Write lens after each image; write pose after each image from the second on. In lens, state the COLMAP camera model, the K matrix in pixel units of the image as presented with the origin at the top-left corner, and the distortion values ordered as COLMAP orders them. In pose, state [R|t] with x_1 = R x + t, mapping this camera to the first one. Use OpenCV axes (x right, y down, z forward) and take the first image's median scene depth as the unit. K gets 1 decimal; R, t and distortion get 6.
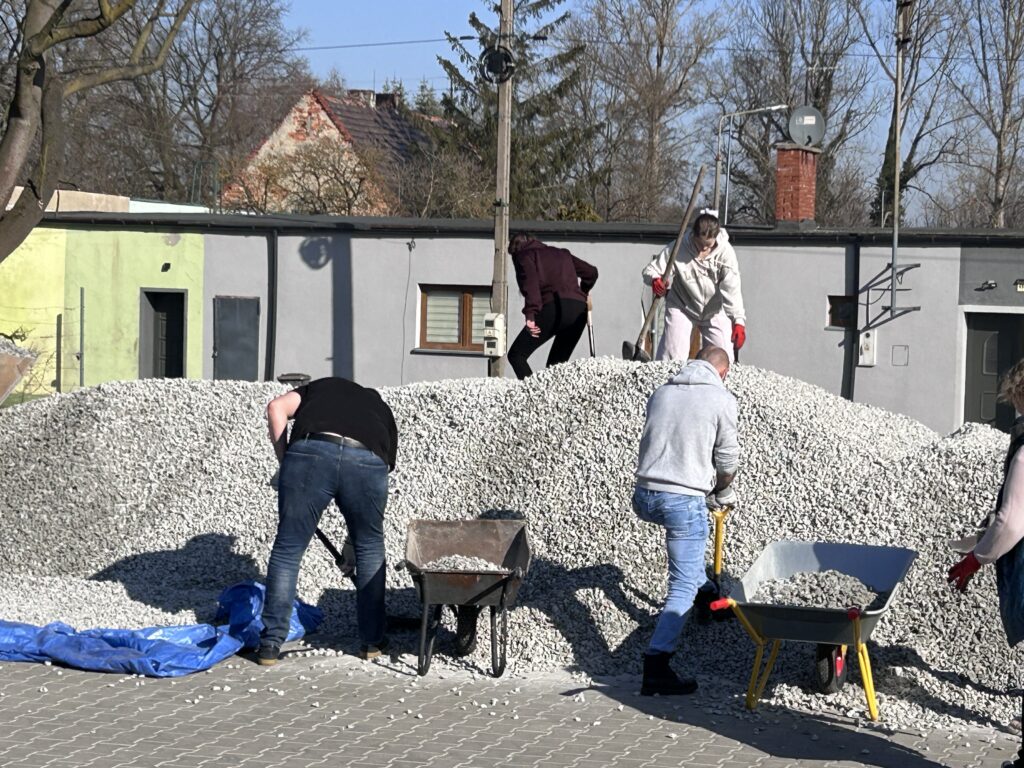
lens RADIAL K [[2478.9, 0, 533.8], [0, 2478.9, 408.6], [0, 0, 1]] dist [0.191520, 0.000000]
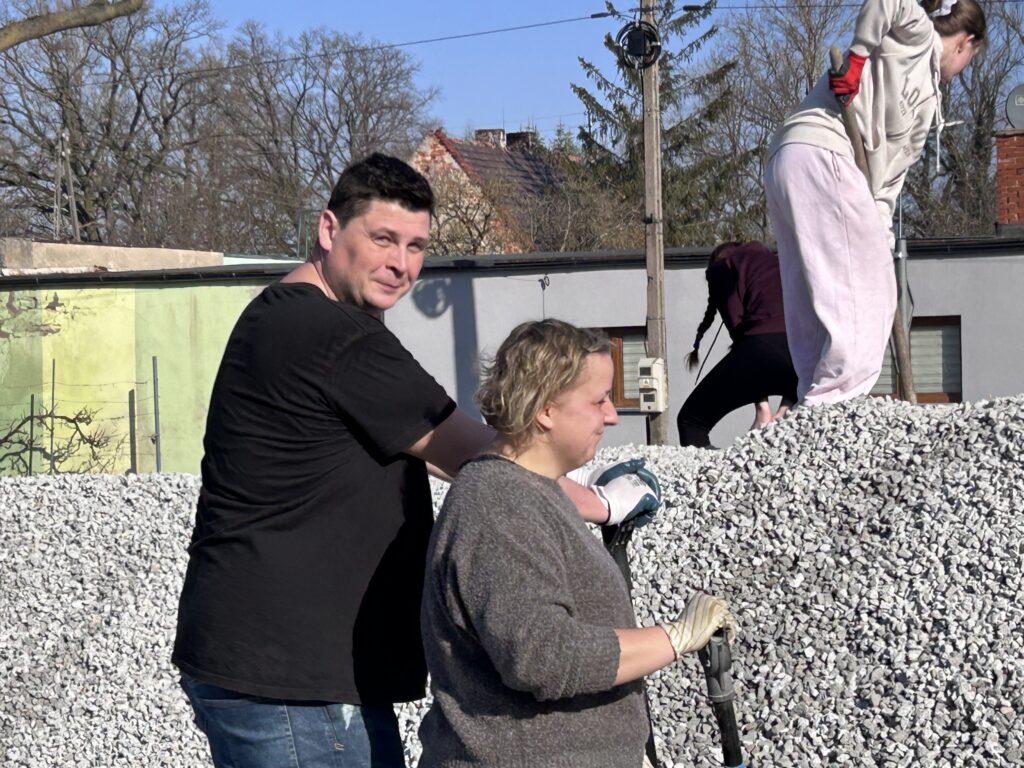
lens RADIAL K [[2478.9, 0, 520.5], [0, 2478.9, 380.5], [0, 0, 1]] dist [0.191520, 0.000000]
pose [[0.996427, -0.051508, -0.066929, -0.004132], [0.049015, 0.998061, -0.038368, -0.002572], [0.068775, 0.034950, 0.997020, 0.180346]]
